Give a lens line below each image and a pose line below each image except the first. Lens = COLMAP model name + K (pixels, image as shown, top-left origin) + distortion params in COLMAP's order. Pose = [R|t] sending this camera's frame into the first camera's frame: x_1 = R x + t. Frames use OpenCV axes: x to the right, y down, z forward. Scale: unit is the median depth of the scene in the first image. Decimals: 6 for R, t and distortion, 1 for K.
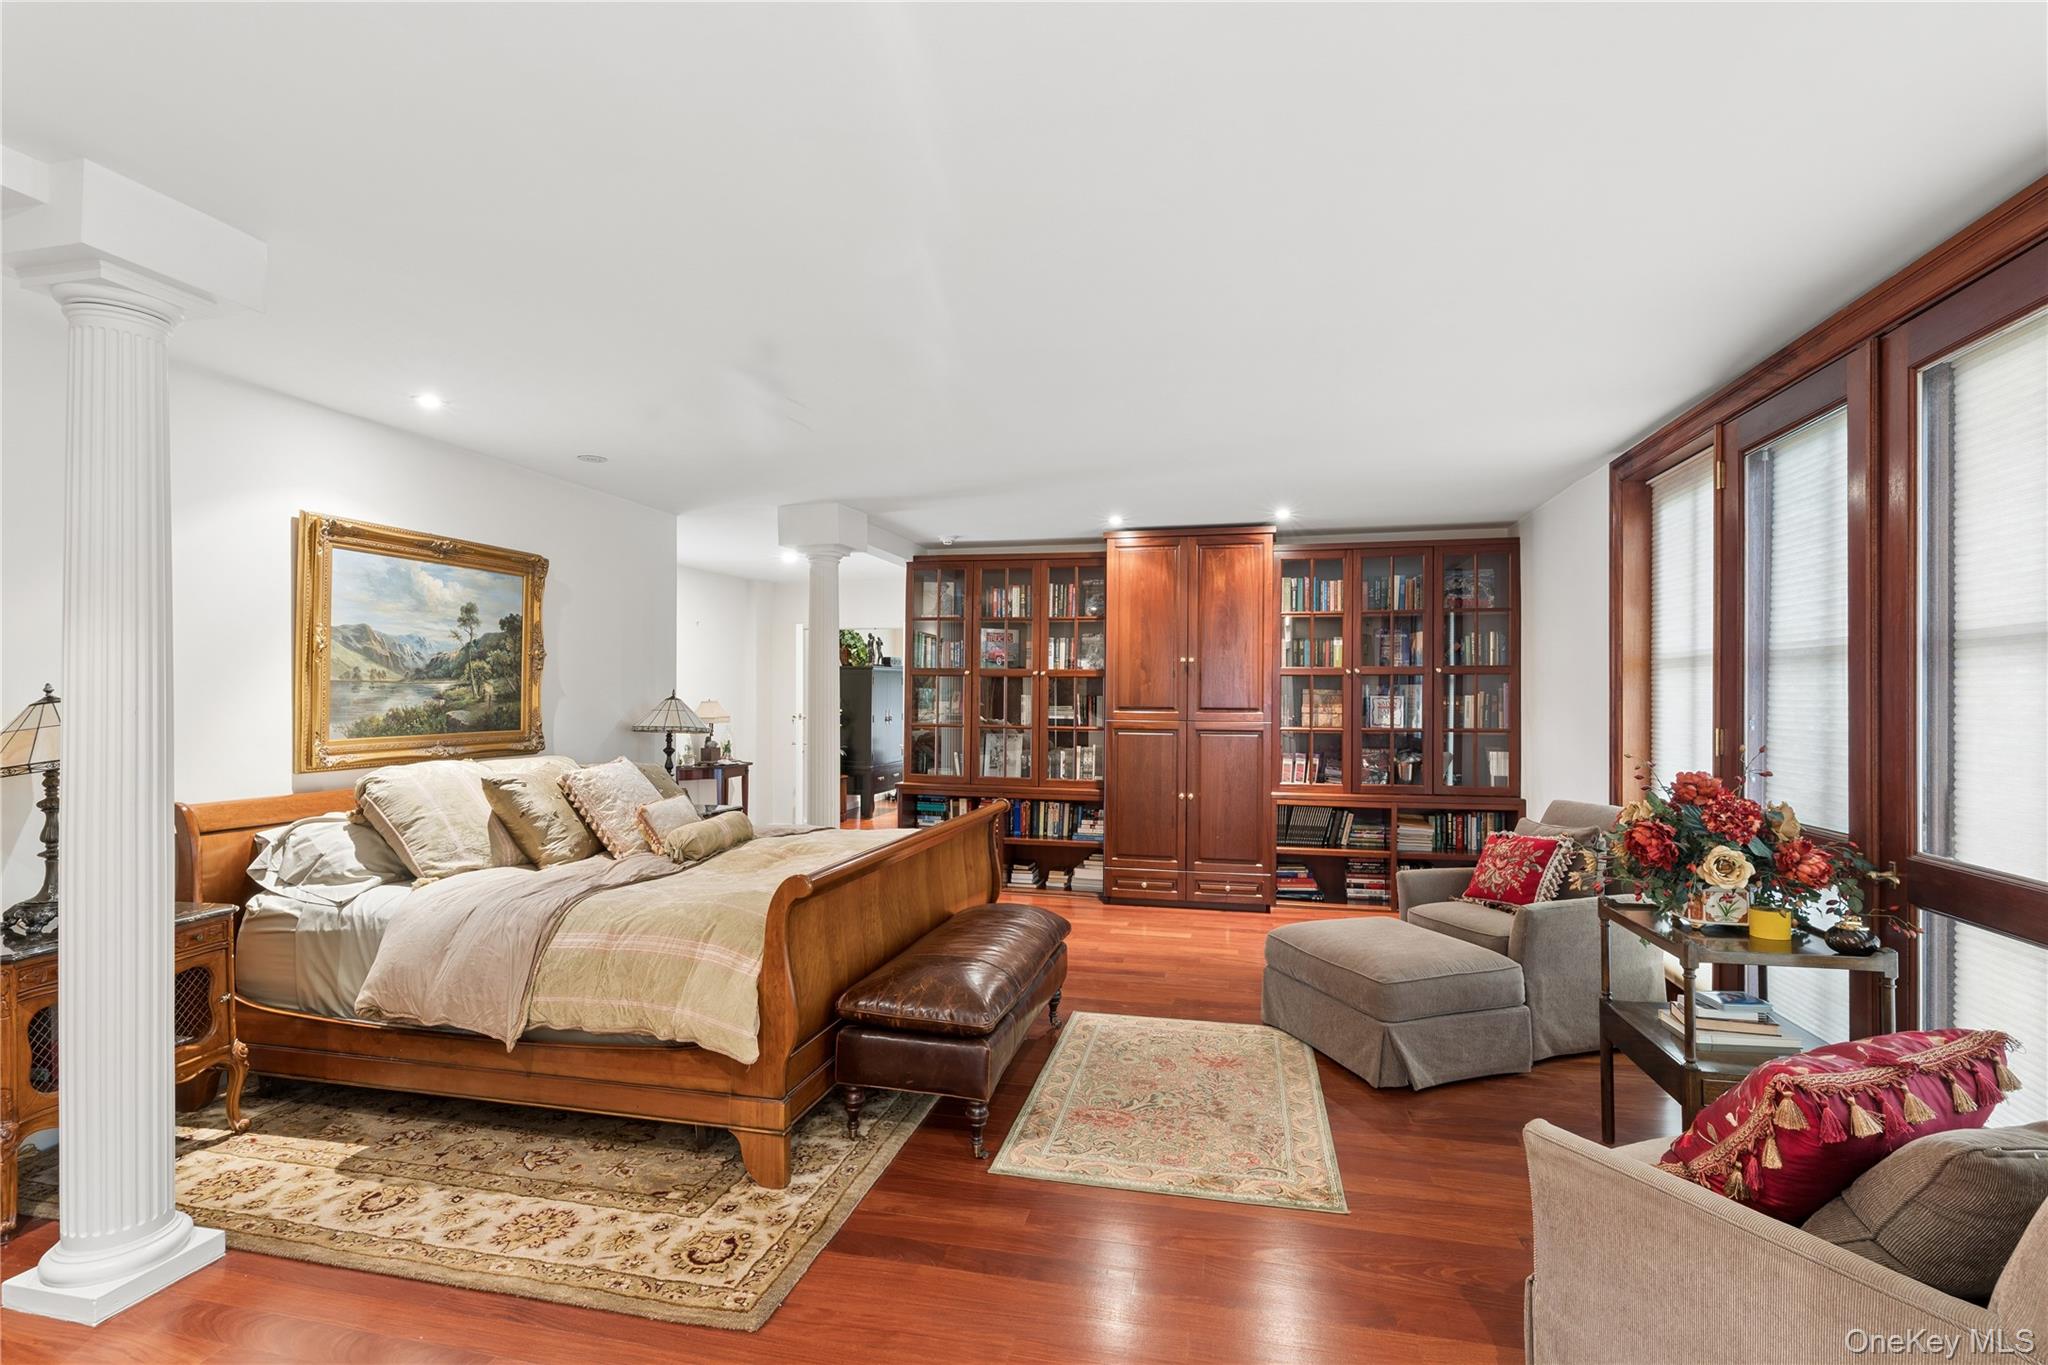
lens RADIAL K [[971.8, 0, 1019.5], [0, 971.8, 691.8], [0, 0, 1]] dist [0.001673, 0.000106]
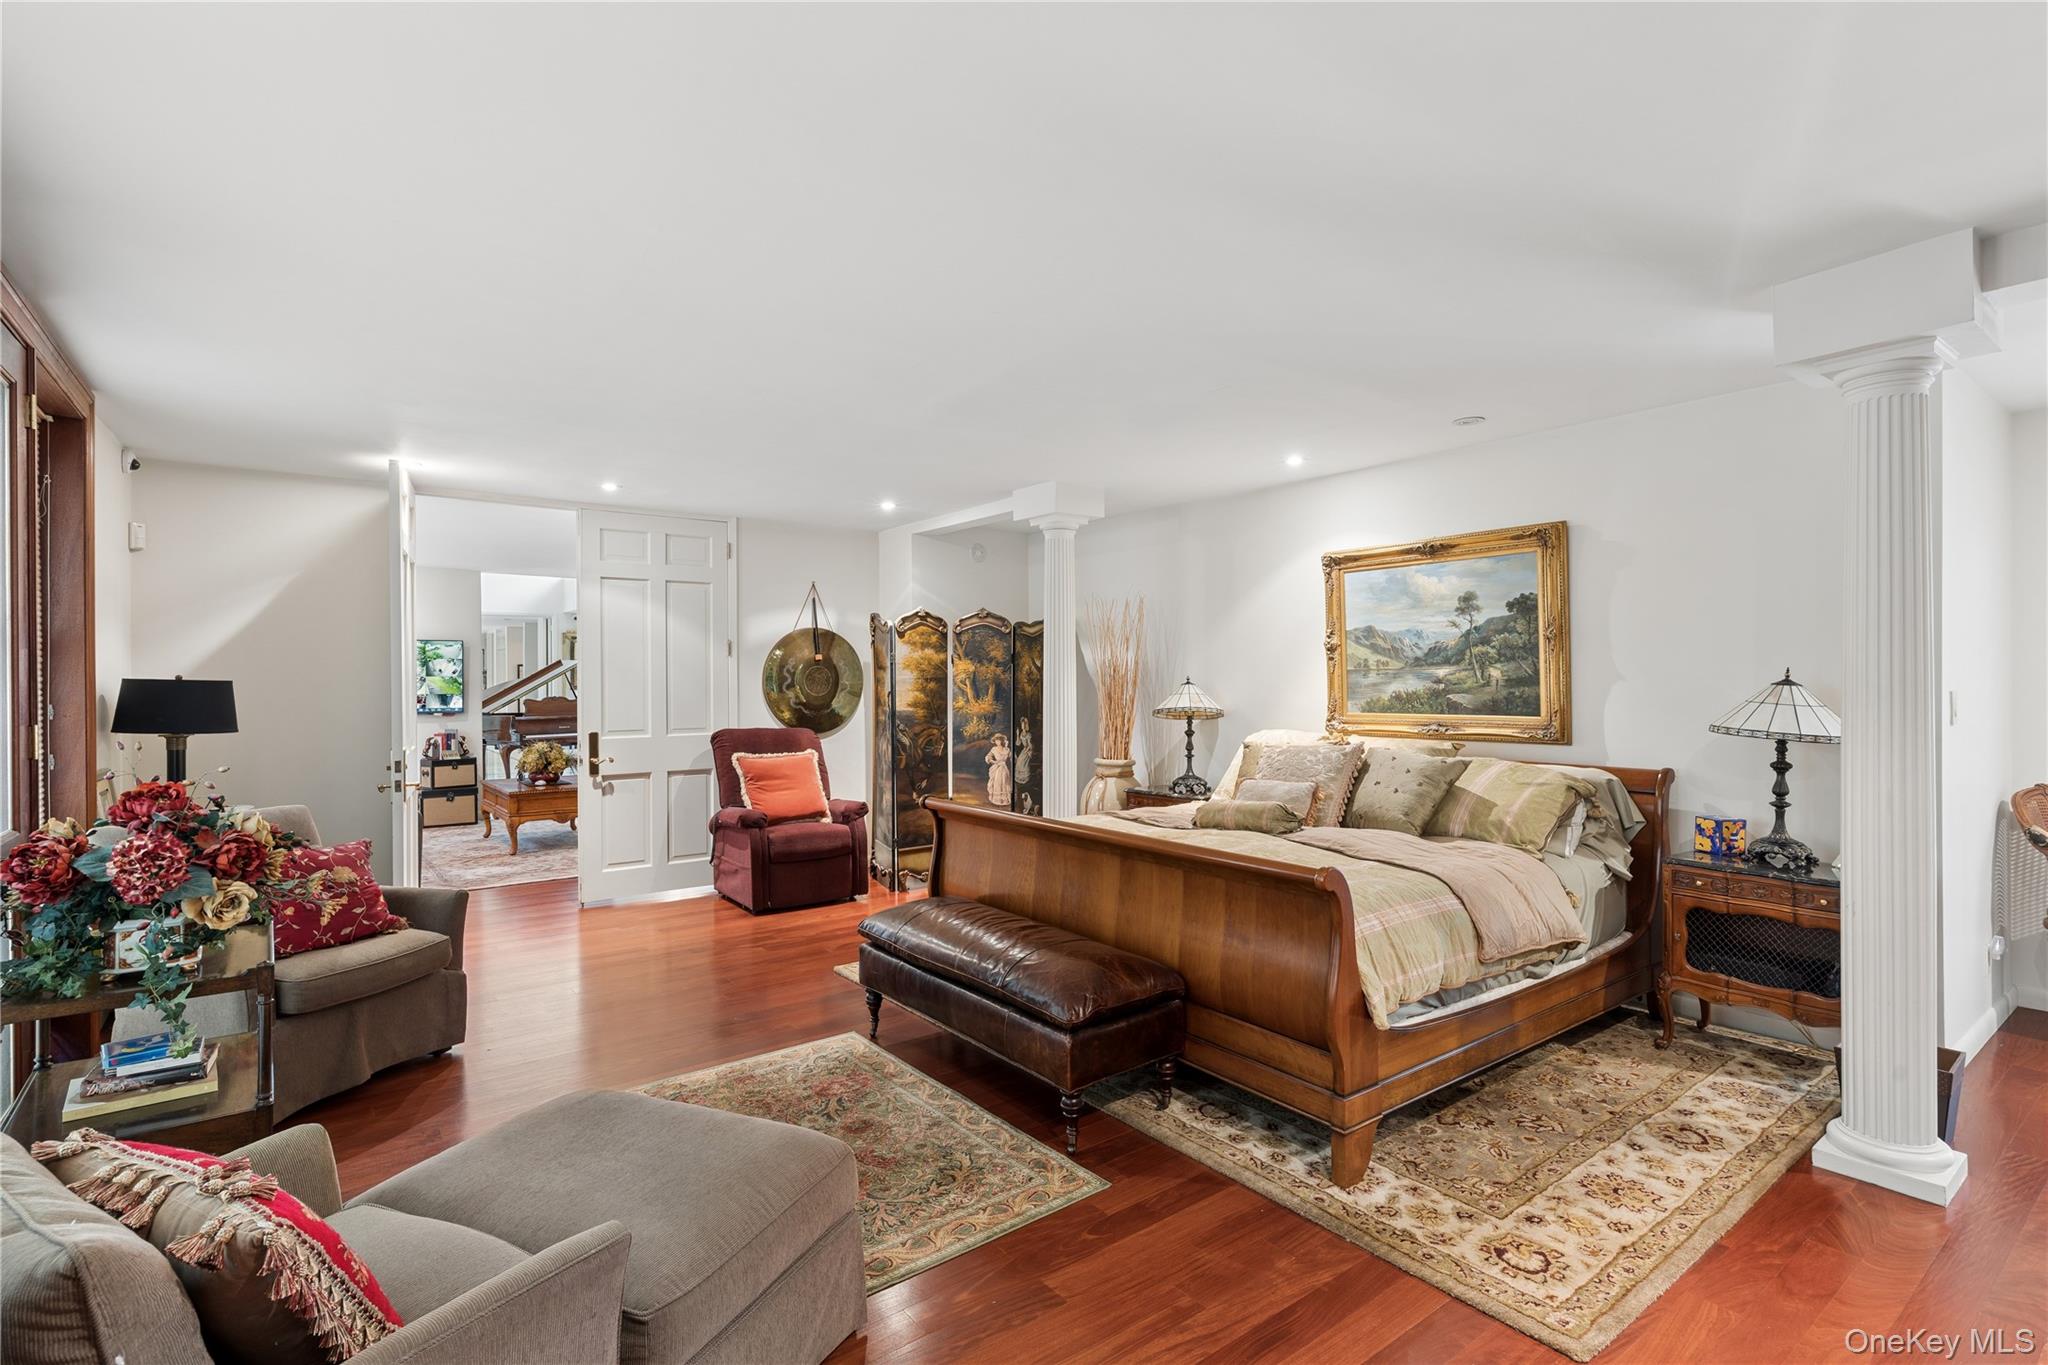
lens RADIAL K [[971.8, 0, 1017.8], [0, 971.8, 679.2], [0, 0, 1]] dist [0.001673, 0.000106]
pose [[-0.641040, 0.011619, -0.767419, 0.568476], [0.016596, 0.999861, 0.001276, -0.006738], [0.767328, -0.011918, -0.641144, 1.339382]]
